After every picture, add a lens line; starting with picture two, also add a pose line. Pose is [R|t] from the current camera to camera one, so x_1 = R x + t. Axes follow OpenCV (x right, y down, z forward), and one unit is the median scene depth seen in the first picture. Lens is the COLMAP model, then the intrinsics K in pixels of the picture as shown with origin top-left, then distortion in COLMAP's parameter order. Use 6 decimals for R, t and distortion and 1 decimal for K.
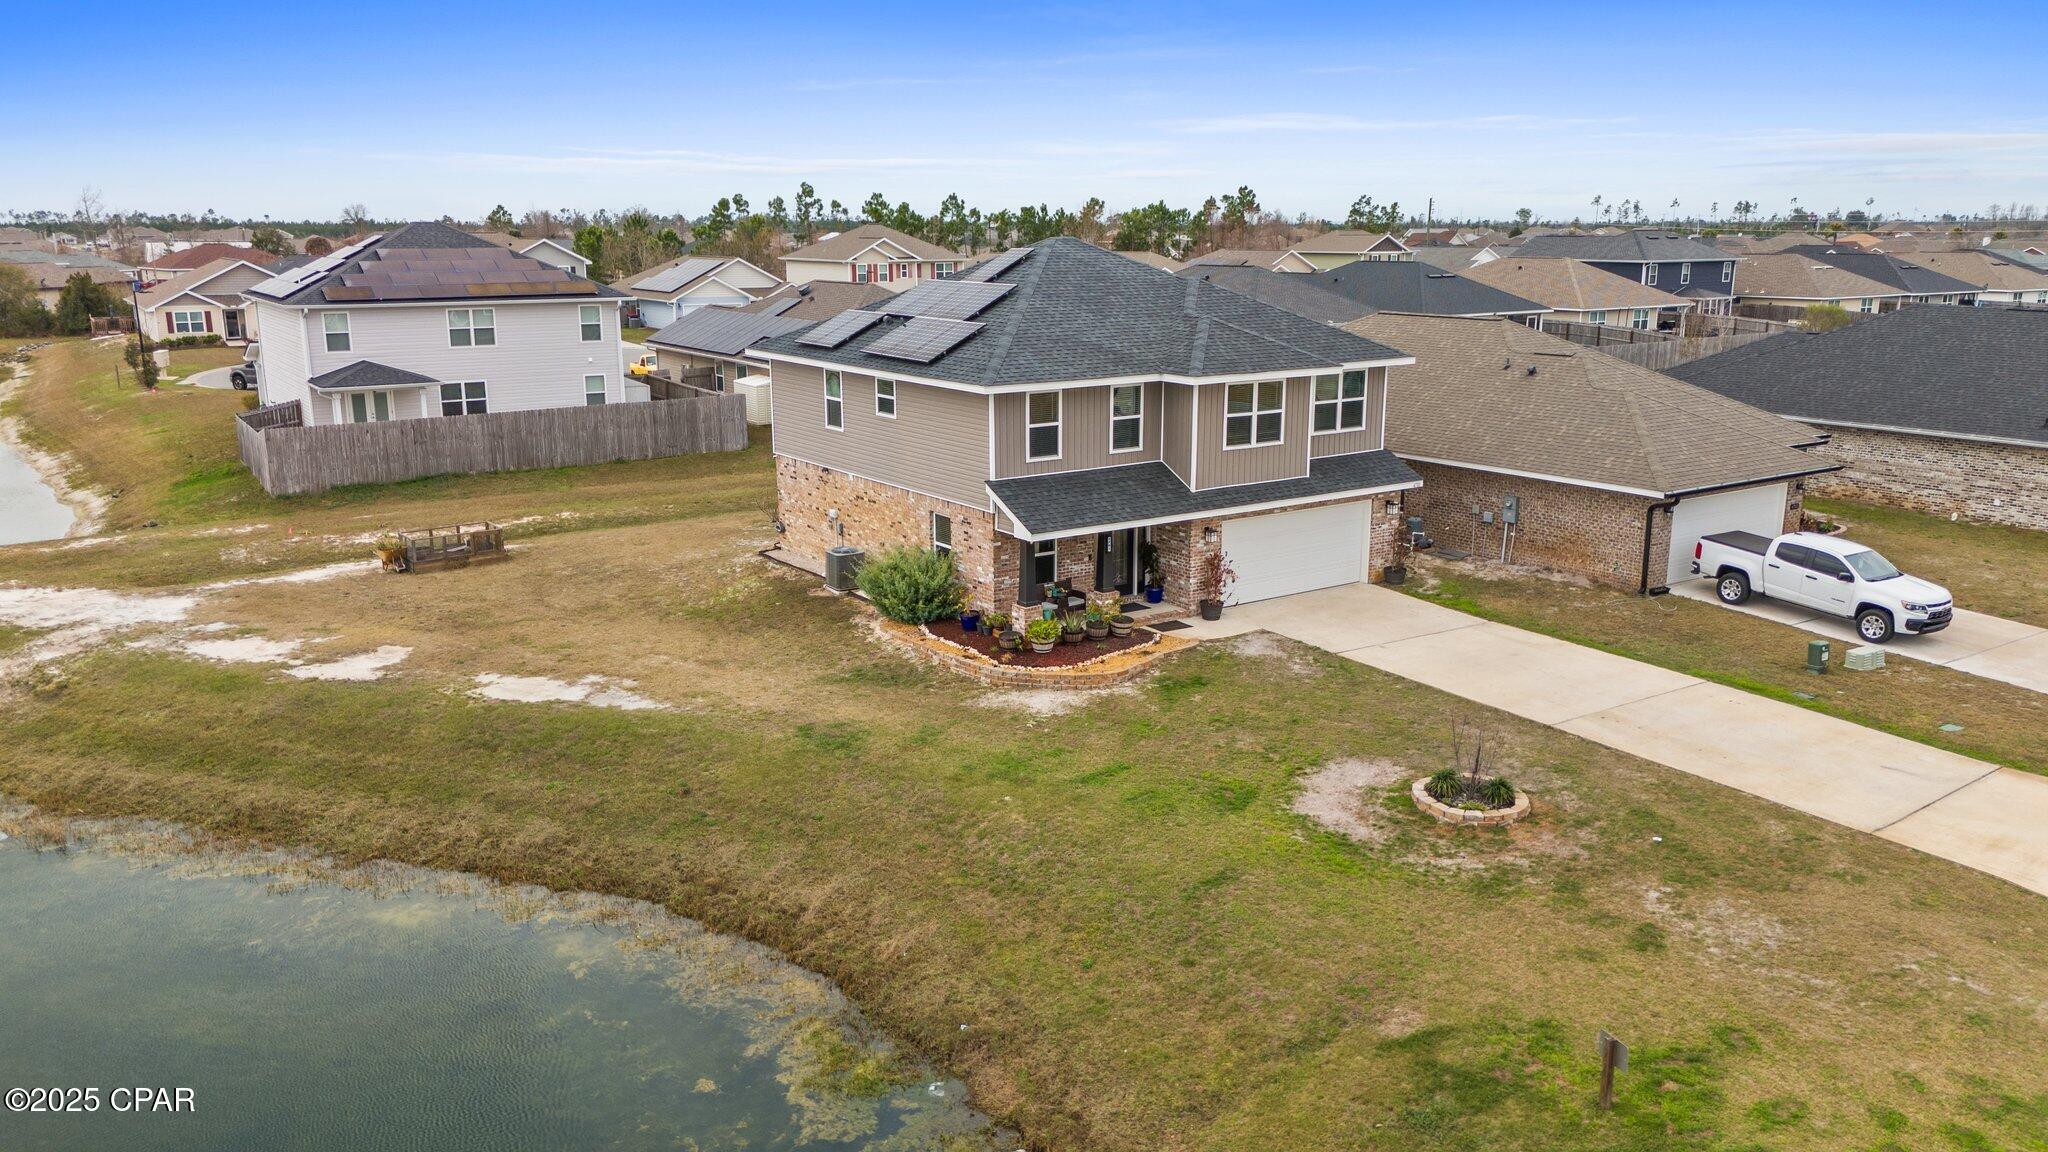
lens RADIAL K [[1529.3, 0, 1028.6], [0, 1529.3, 534.3], [0, 0, 1]] dist [0.058103, -0.045771]
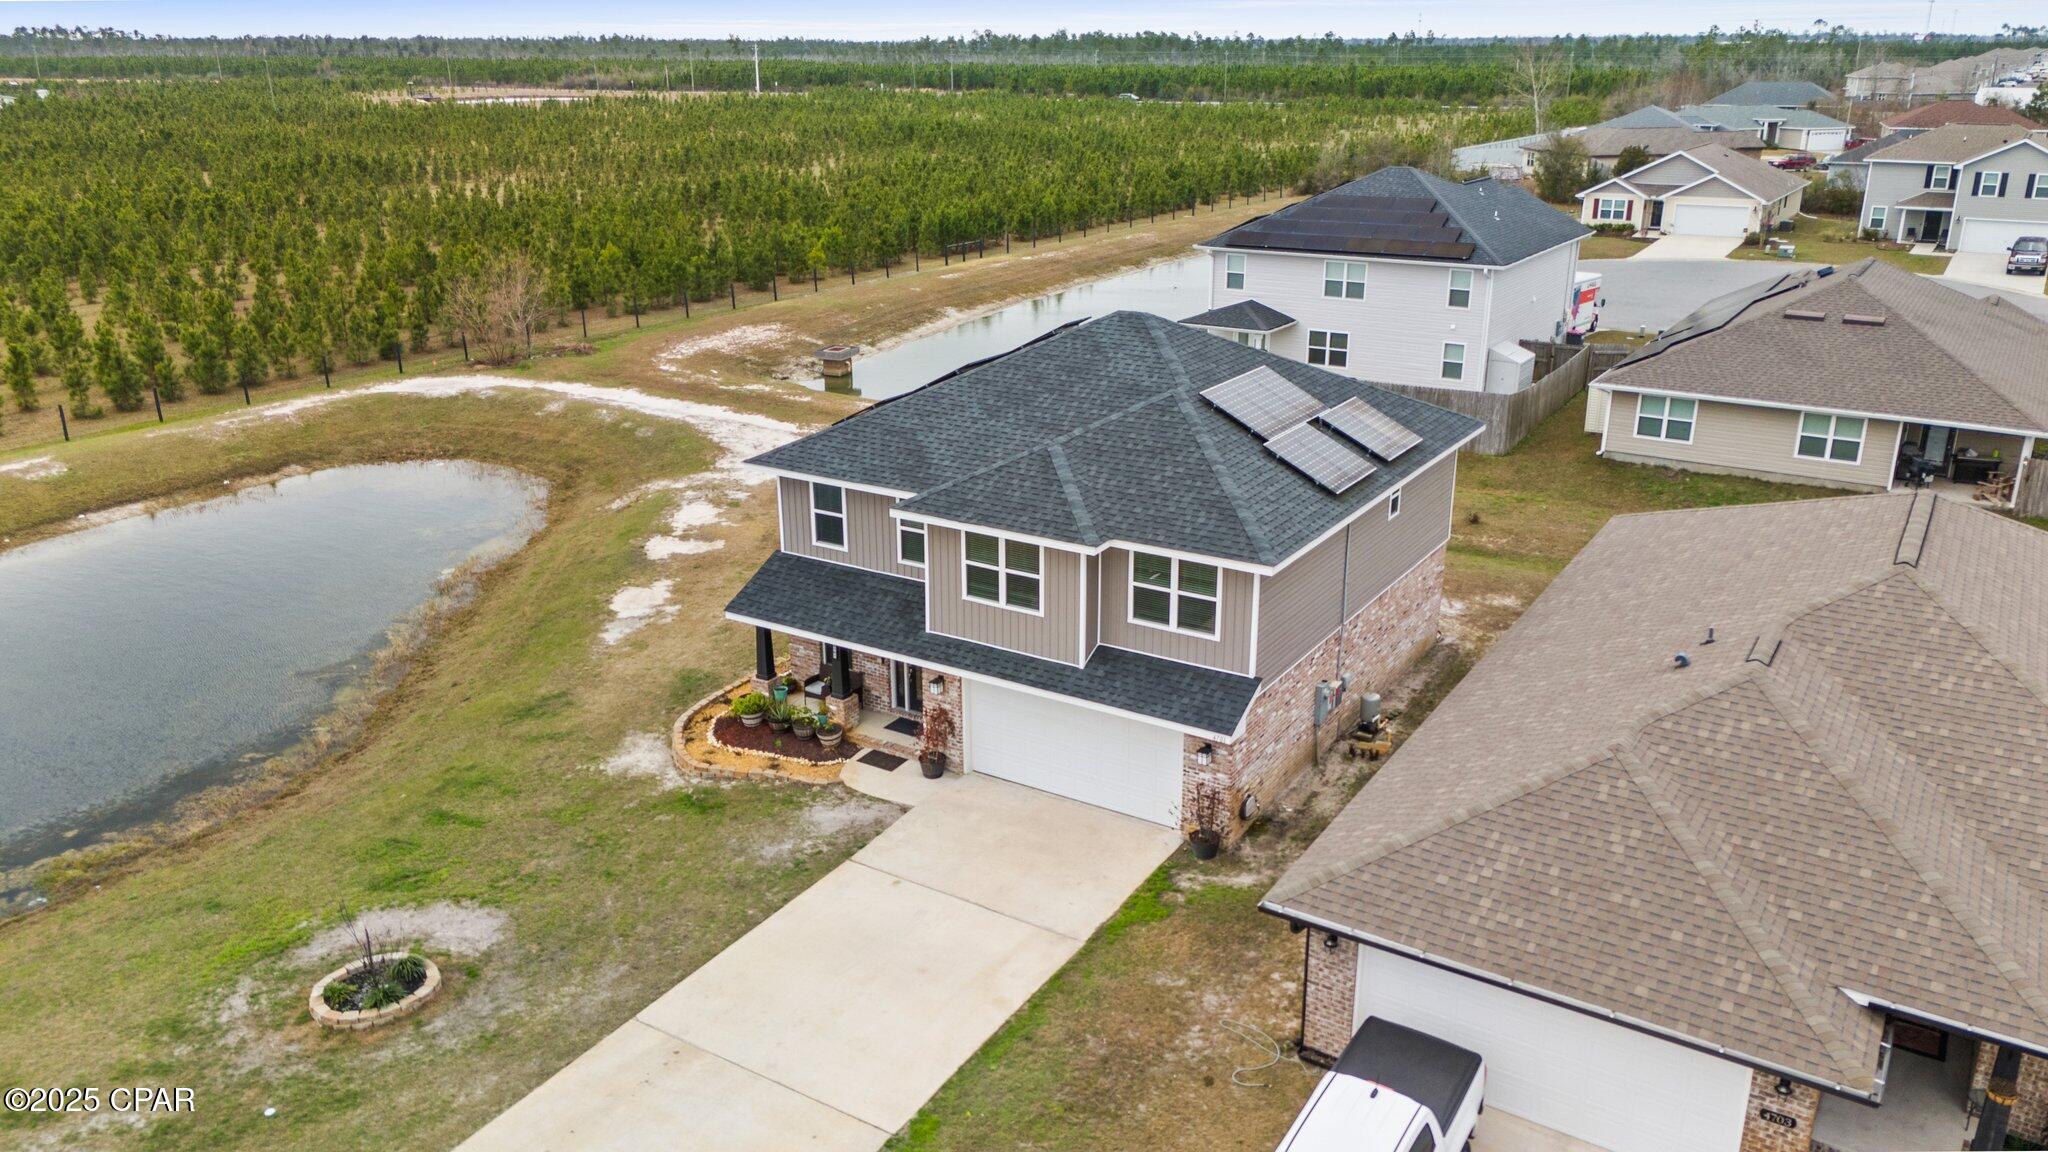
lens RADIAL K [[1529.3, 0, 1028.6], [0, 1529.3, 534.3], [0, 0, 1]] dist [0.058103, -0.045771]
pose [[0.391128, 0.280746, -0.876471, 0.932351], [-0.178447, 0.957398, 0.227035, -0.307300], [0.902871, 0.067604, 0.424564, 0.704570]]
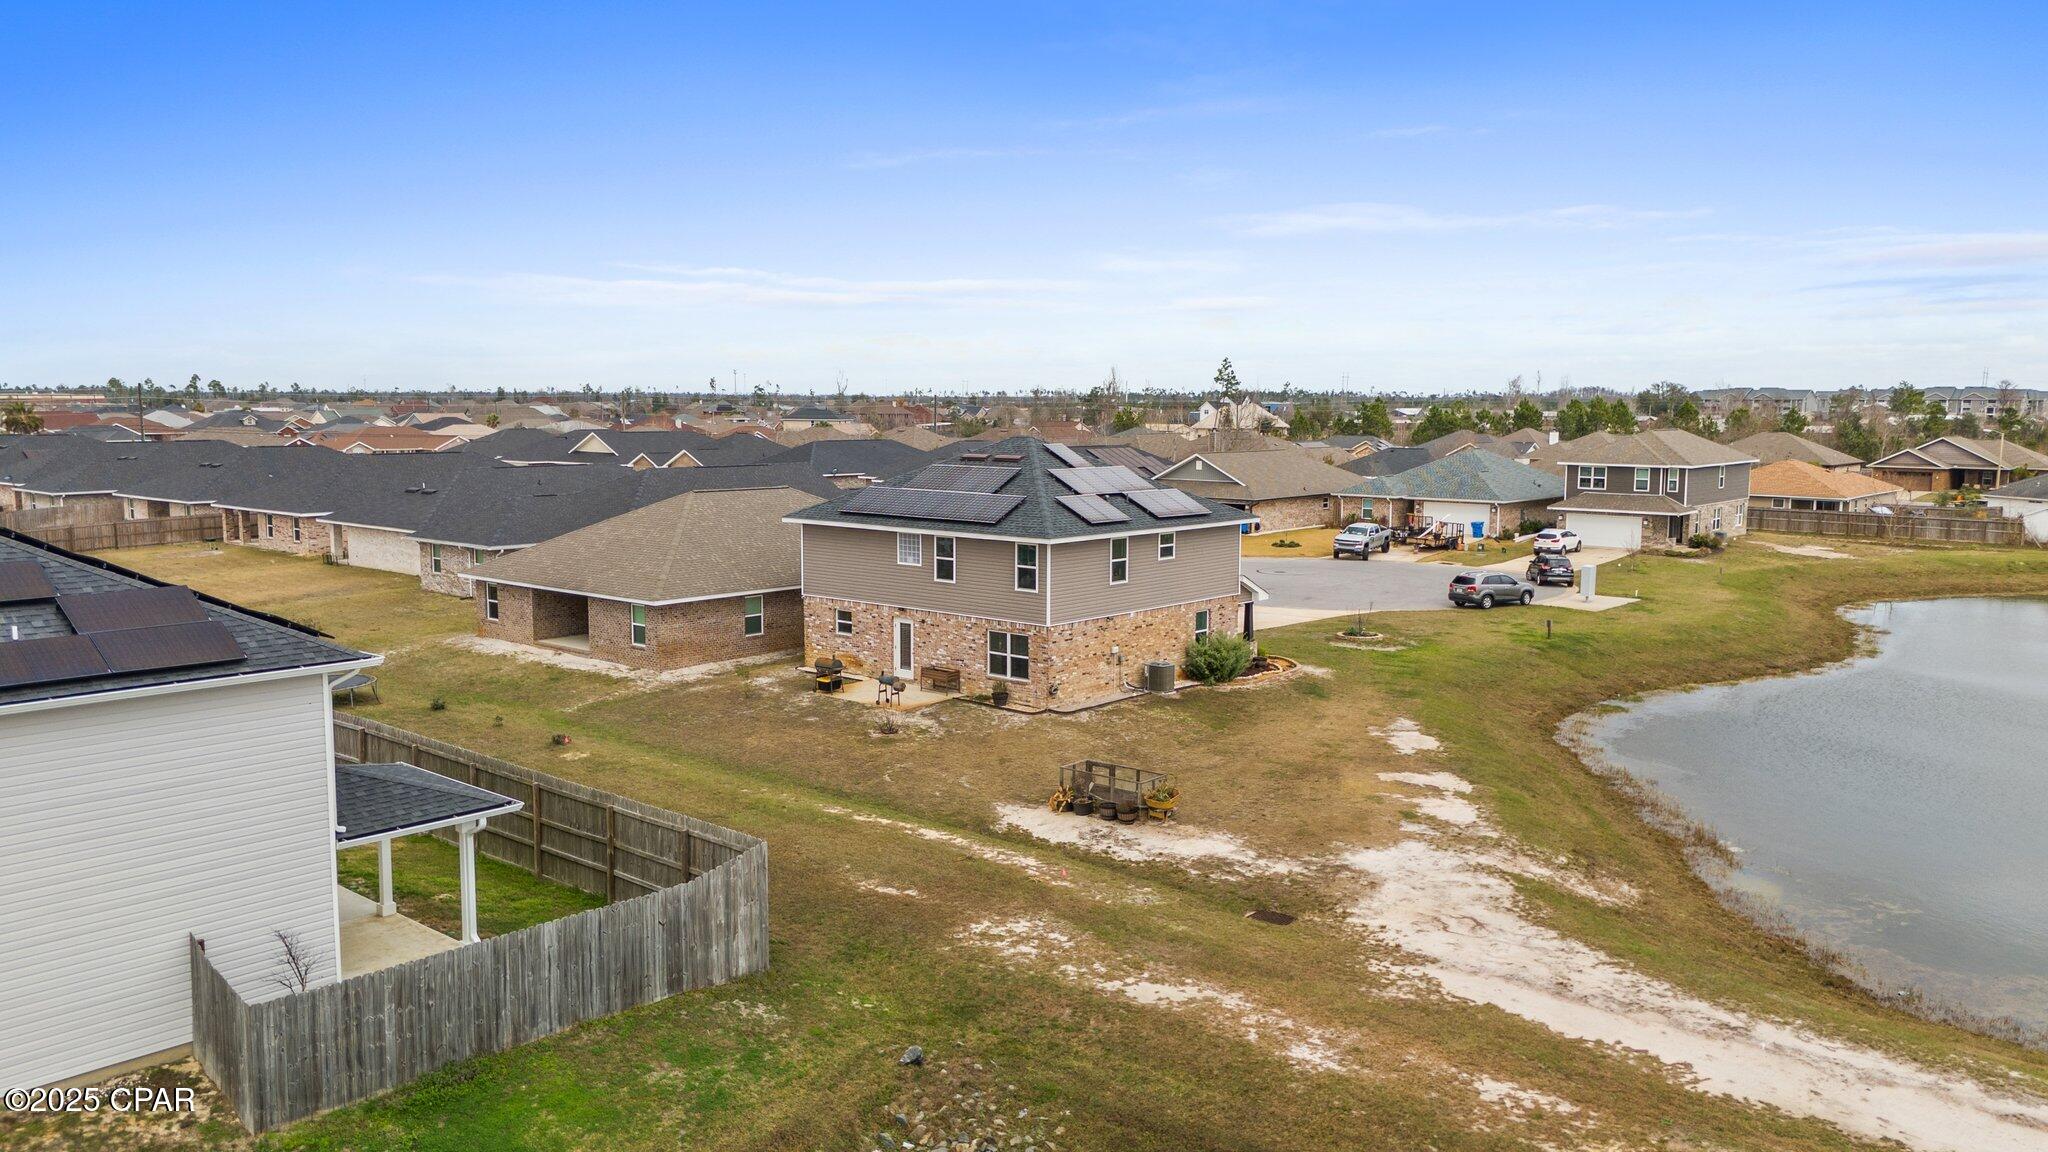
lens RADIAL K [[1533.7, 0, 1024.0], [0, 1533.7, 576.0], [0, 0, 1]] dist [0.072553, -0.099544]
pose [[-0.248321, -0.113401, 0.962017, -1.573360], [0.187773, 0.968651, 0.162652, -0.349864], [-0.950304, 0.221031, -0.219243, 1.581180]]
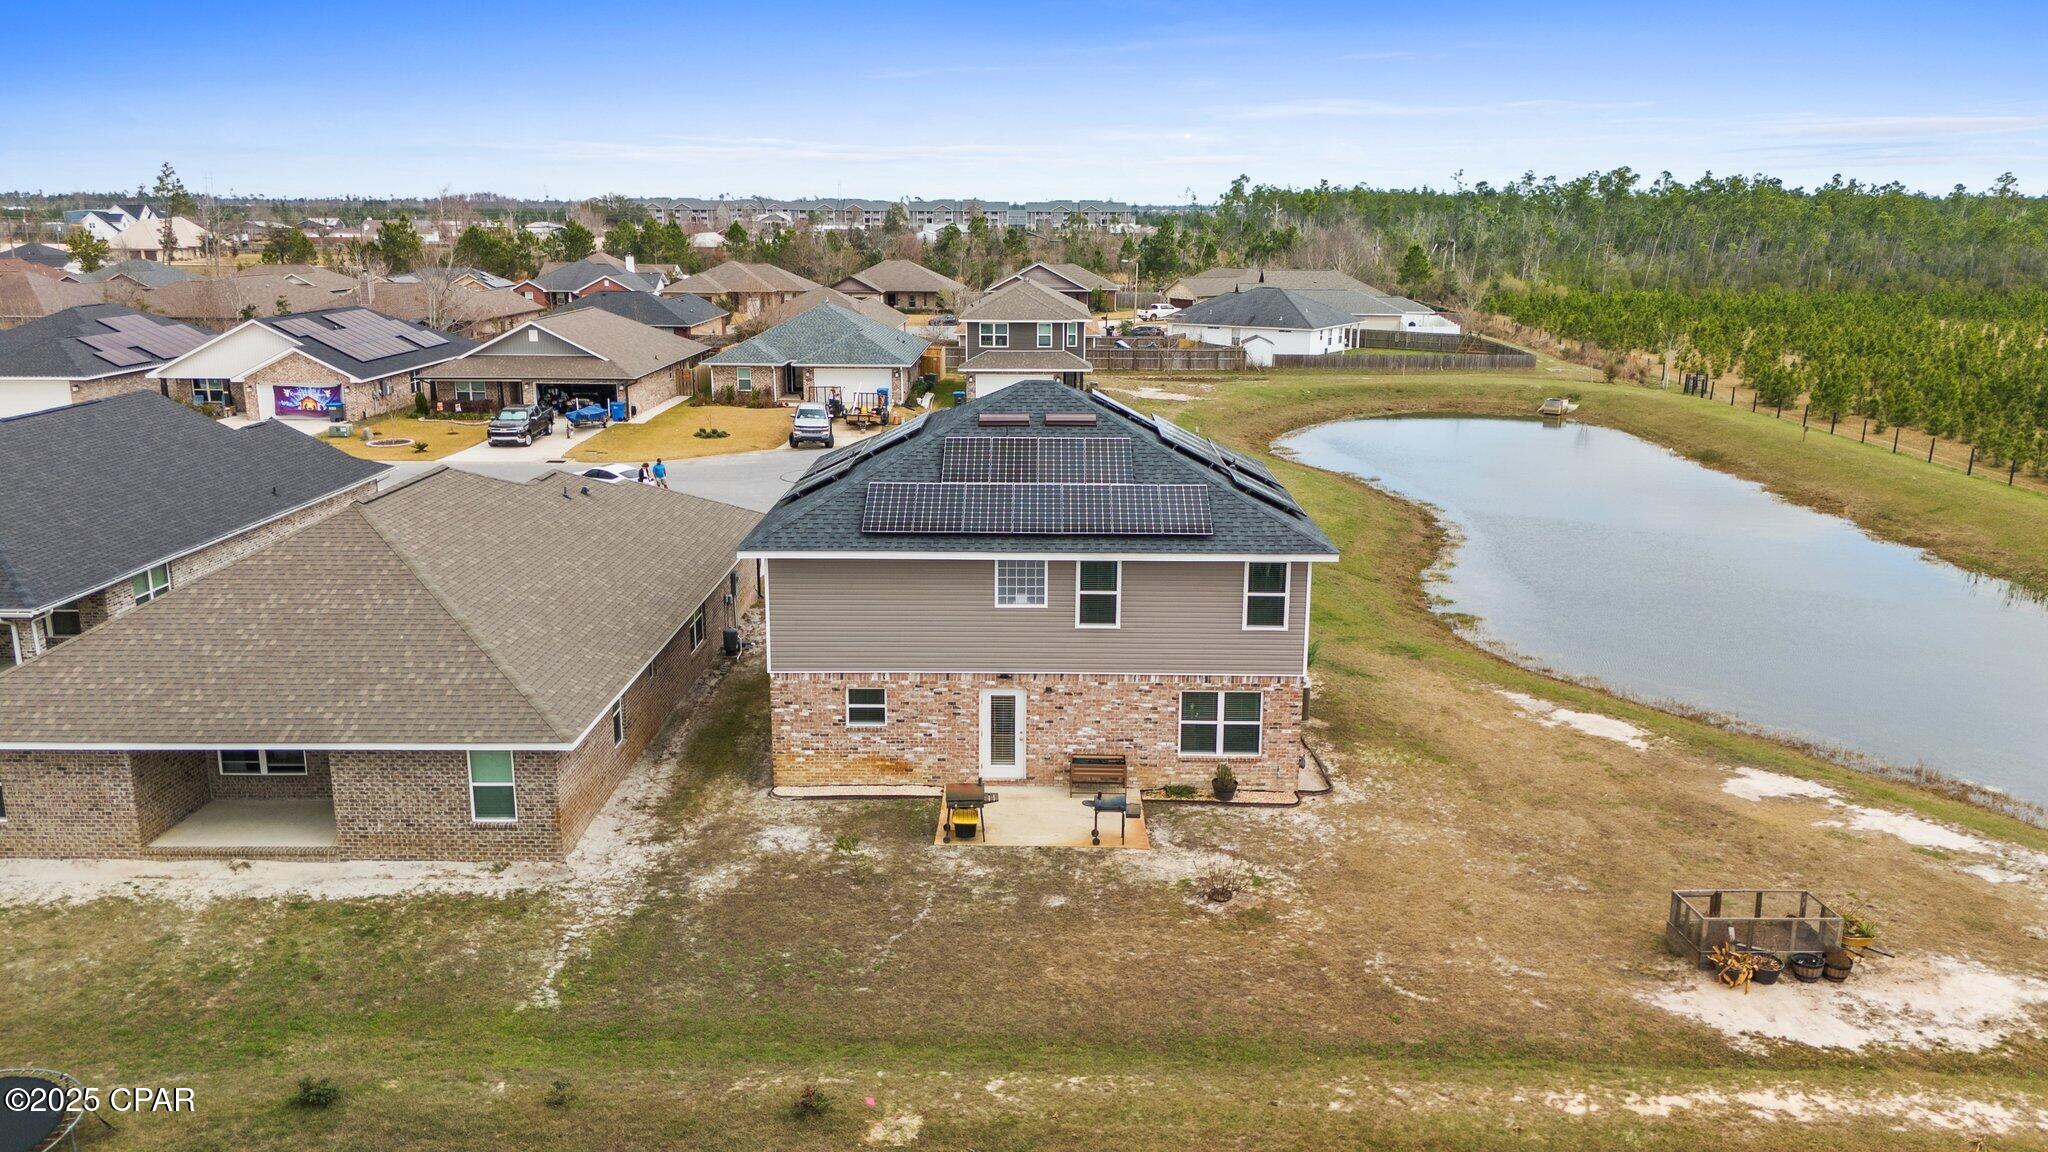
lens RADIAL K [[1529.3, 0, 1028.6], [0, 1529.3, 534.3], [0, 0, 1]] dist [0.058103, -0.045771]
pose [[-0.815613, -0.125190, 0.564891, -0.610796], [0.109688, 0.925153, 0.363402, -0.531848], [-0.568105, 0.358357, -0.740835, 2.059279]]
